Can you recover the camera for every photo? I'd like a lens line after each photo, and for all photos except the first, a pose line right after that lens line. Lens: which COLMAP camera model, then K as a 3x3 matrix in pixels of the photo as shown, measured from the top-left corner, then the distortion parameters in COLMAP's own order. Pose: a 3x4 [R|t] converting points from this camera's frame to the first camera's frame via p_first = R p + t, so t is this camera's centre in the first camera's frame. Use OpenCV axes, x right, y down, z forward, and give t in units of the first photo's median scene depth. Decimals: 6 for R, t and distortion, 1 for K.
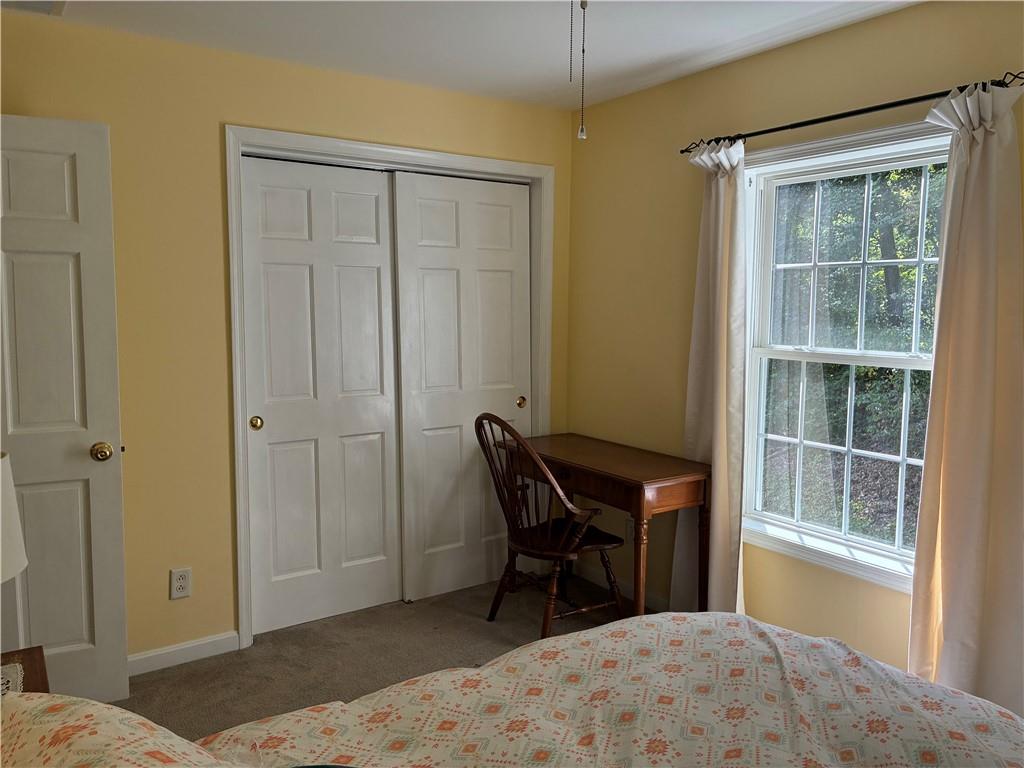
lens RADIAL K [[781.4, 0, 509.5], [0, 781.4, 380.7], [0, 0, 1]] dist [0.025634, 0.001618]
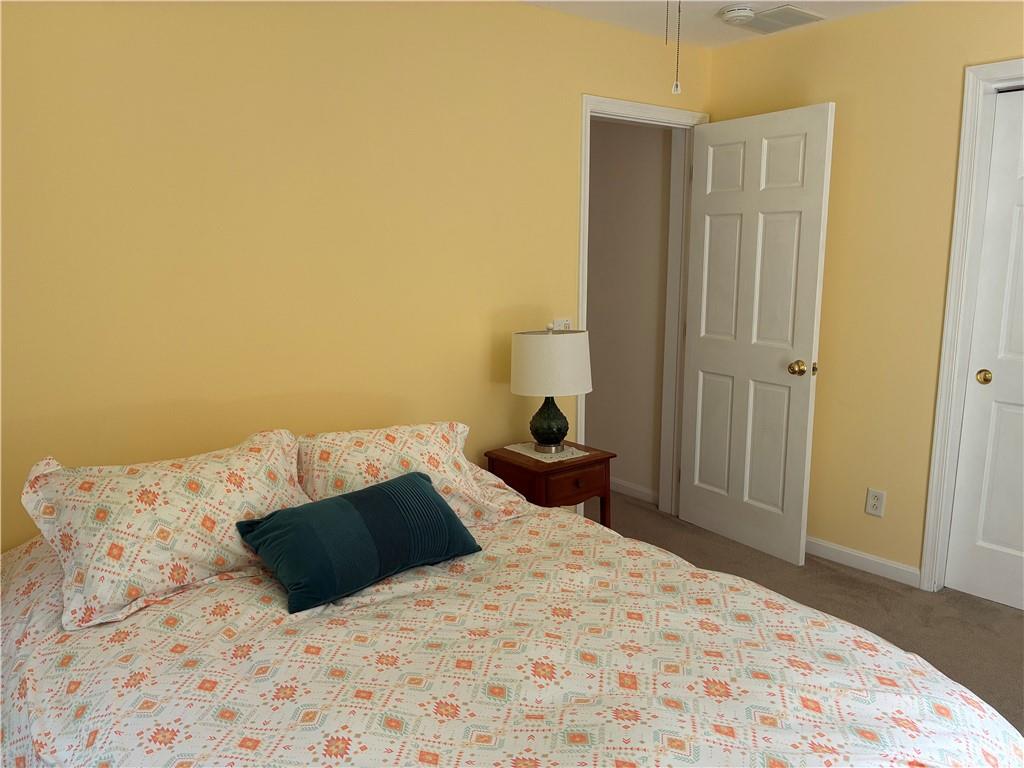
lens RADIAL K [[781.4, 0, 509.3], [0, 781.4, 385.8], [0, 0, 1]] dist [0.025634, 0.001618]
pose [[0.091104, 0.168487, -0.981485, 0.682694], [-0.101482, 0.982023, 0.159160, -0.035551], [0.990657, 0.085103, 0.106564, 0.390531]]
